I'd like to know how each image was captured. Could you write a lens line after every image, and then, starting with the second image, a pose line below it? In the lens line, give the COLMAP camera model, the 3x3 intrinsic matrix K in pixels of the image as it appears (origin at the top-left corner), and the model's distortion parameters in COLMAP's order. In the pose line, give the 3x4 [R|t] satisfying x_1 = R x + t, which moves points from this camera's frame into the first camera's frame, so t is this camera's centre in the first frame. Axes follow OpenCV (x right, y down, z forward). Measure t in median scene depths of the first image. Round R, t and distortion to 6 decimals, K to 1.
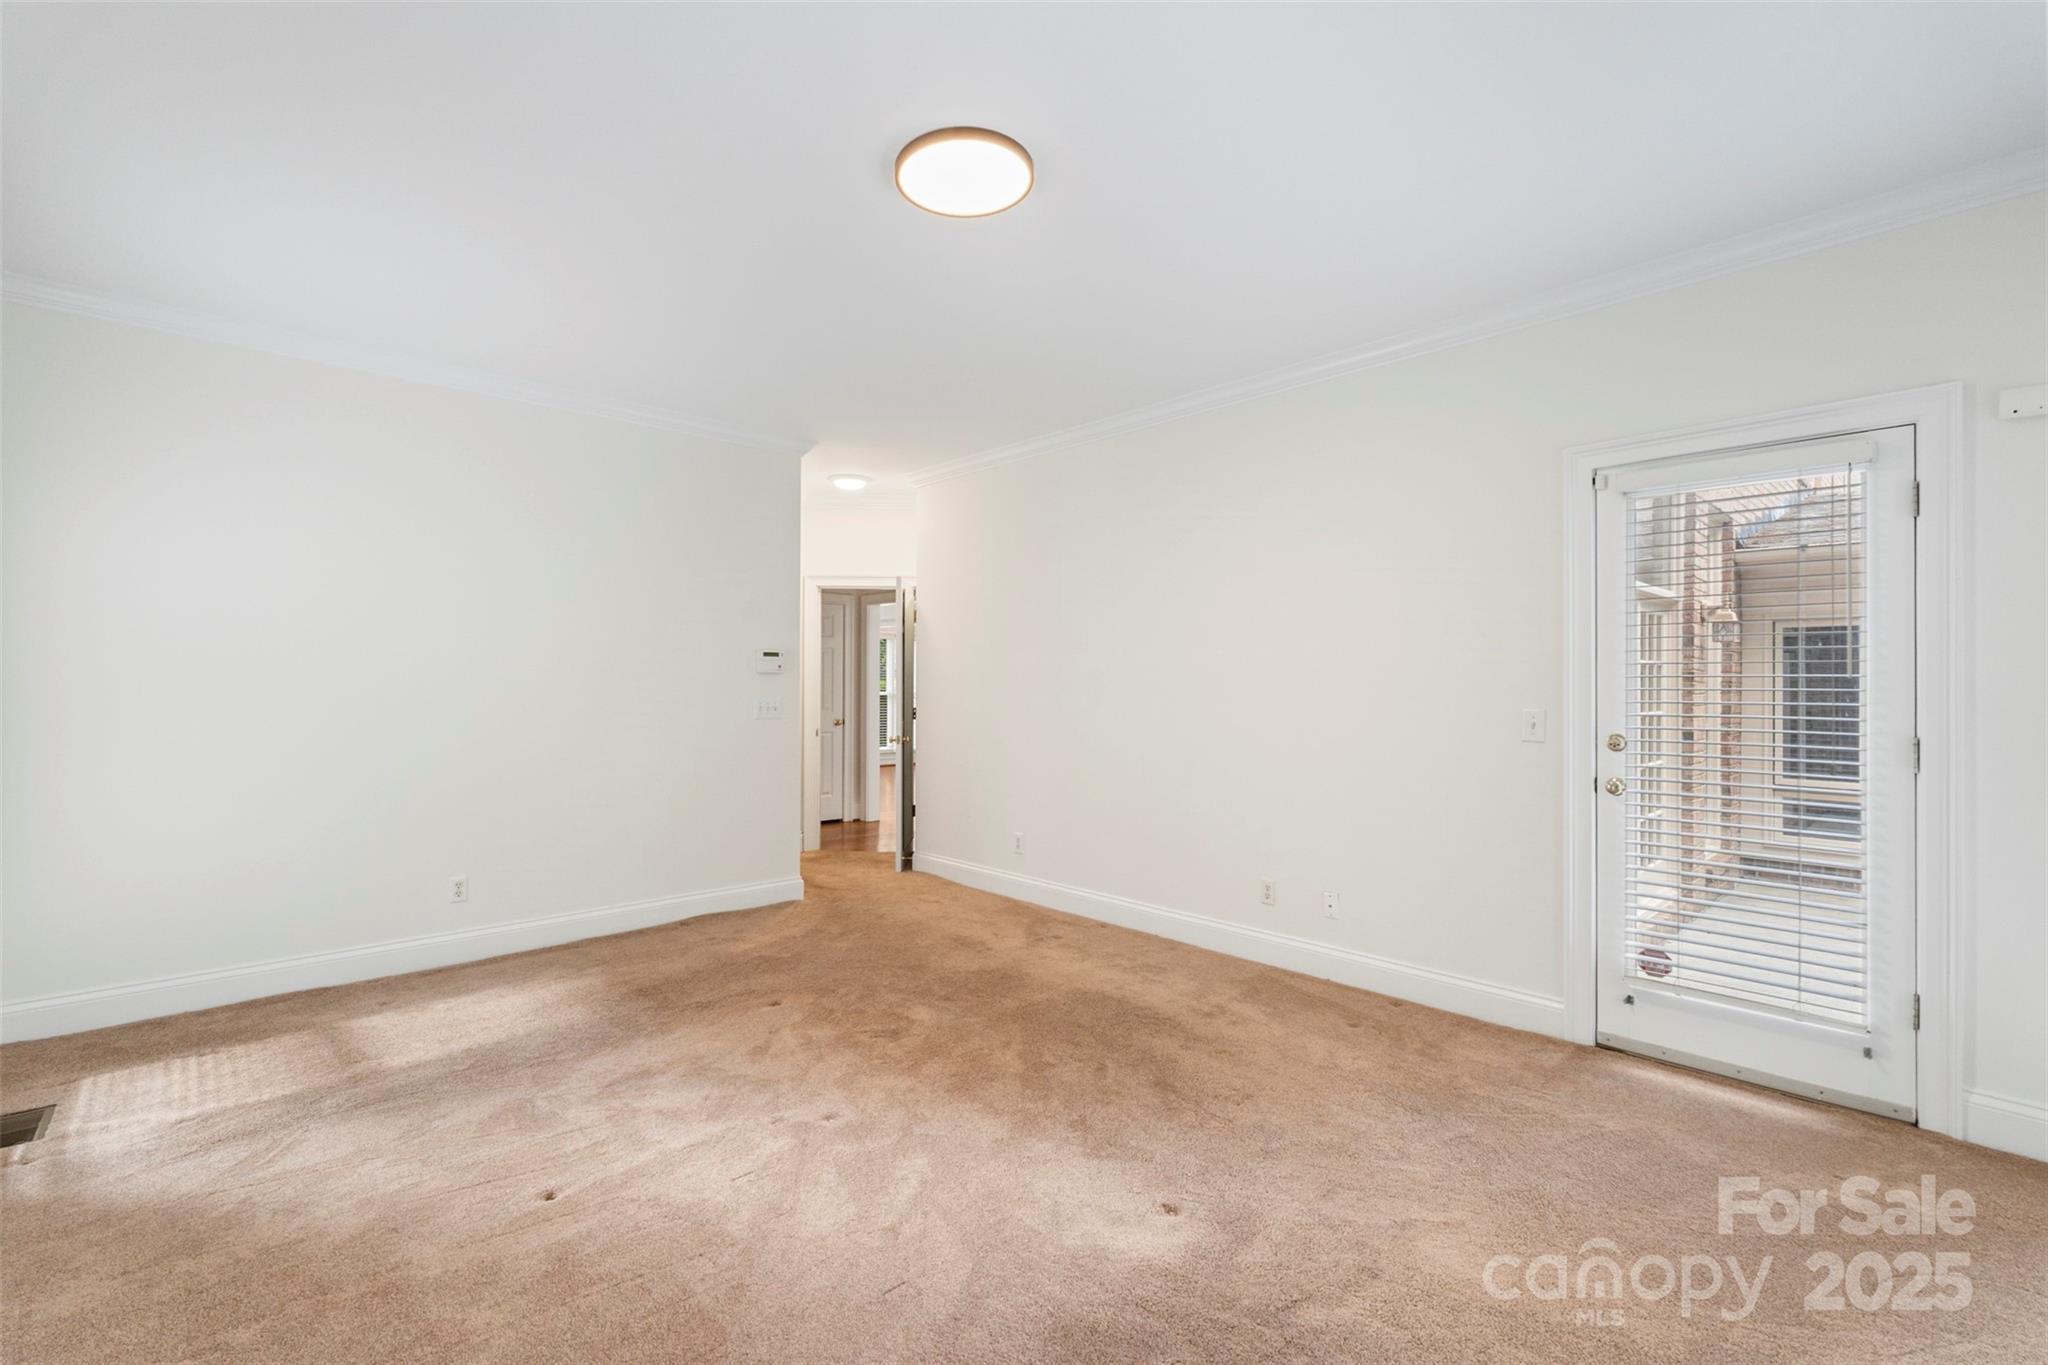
lens RADIAL K [[914.2, 0, 1028.4], [0, 914.2, 665.1], [0, 0, 1]] dist [-0.001912, 0.000136]
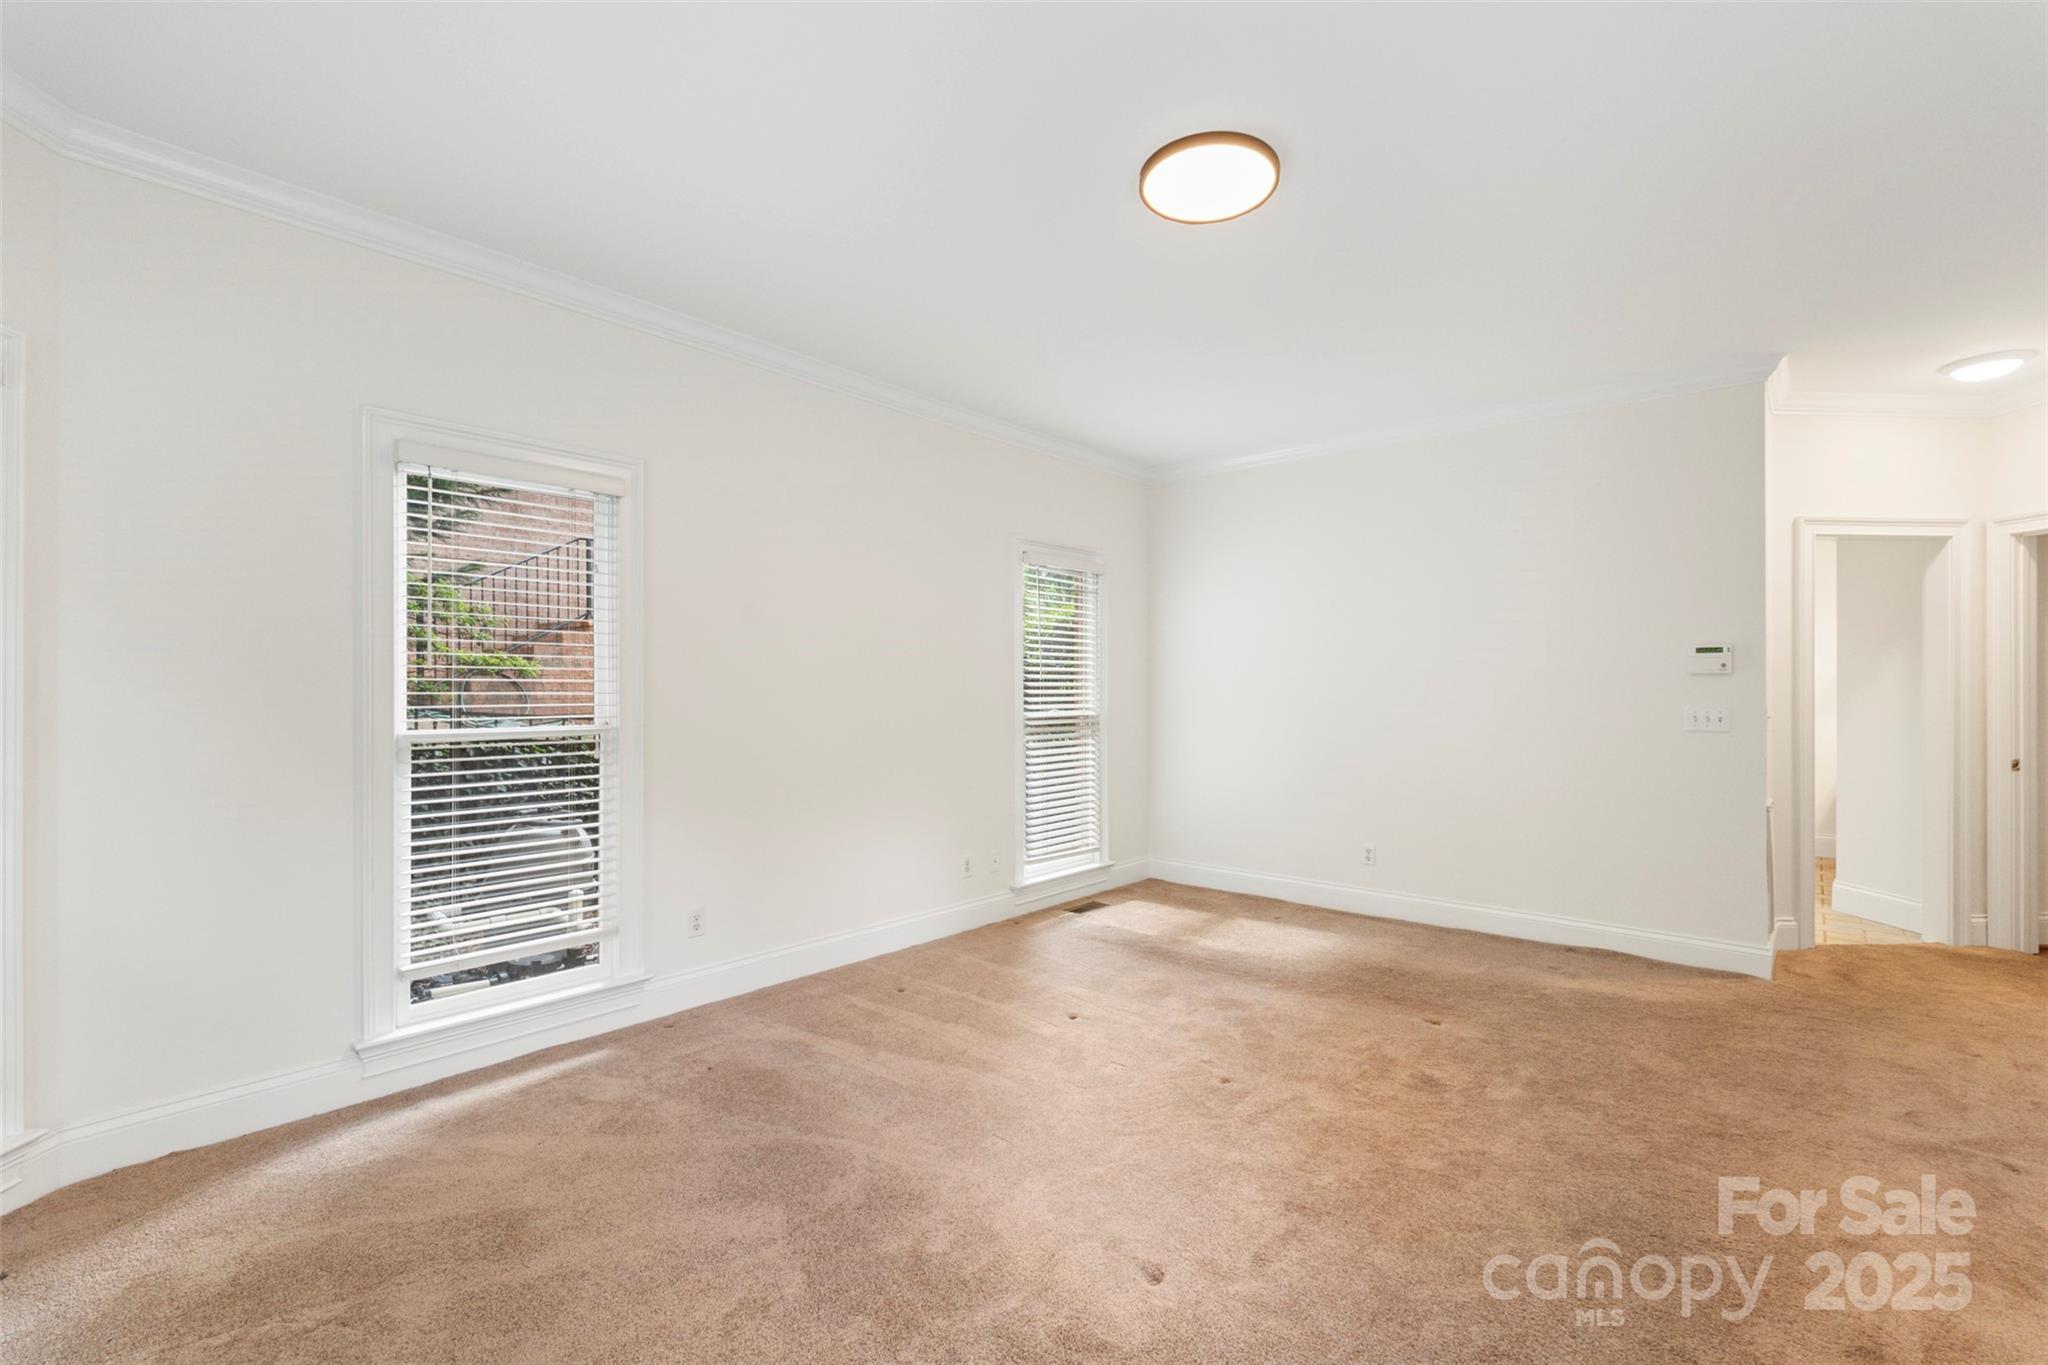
lens RADIAL K [[910.0, 0, 1024.2], [0, 910.0, 678.0], [0, 0, 1]] dist [-0.001793, 0.000421]
pose [[0.105212, -0.009180, -0.994407, 0.621166], [0.013140, 0.999883, -0.007840, 0.015085], [0.994363, -0.012241, 0.105321, 0.481614]]
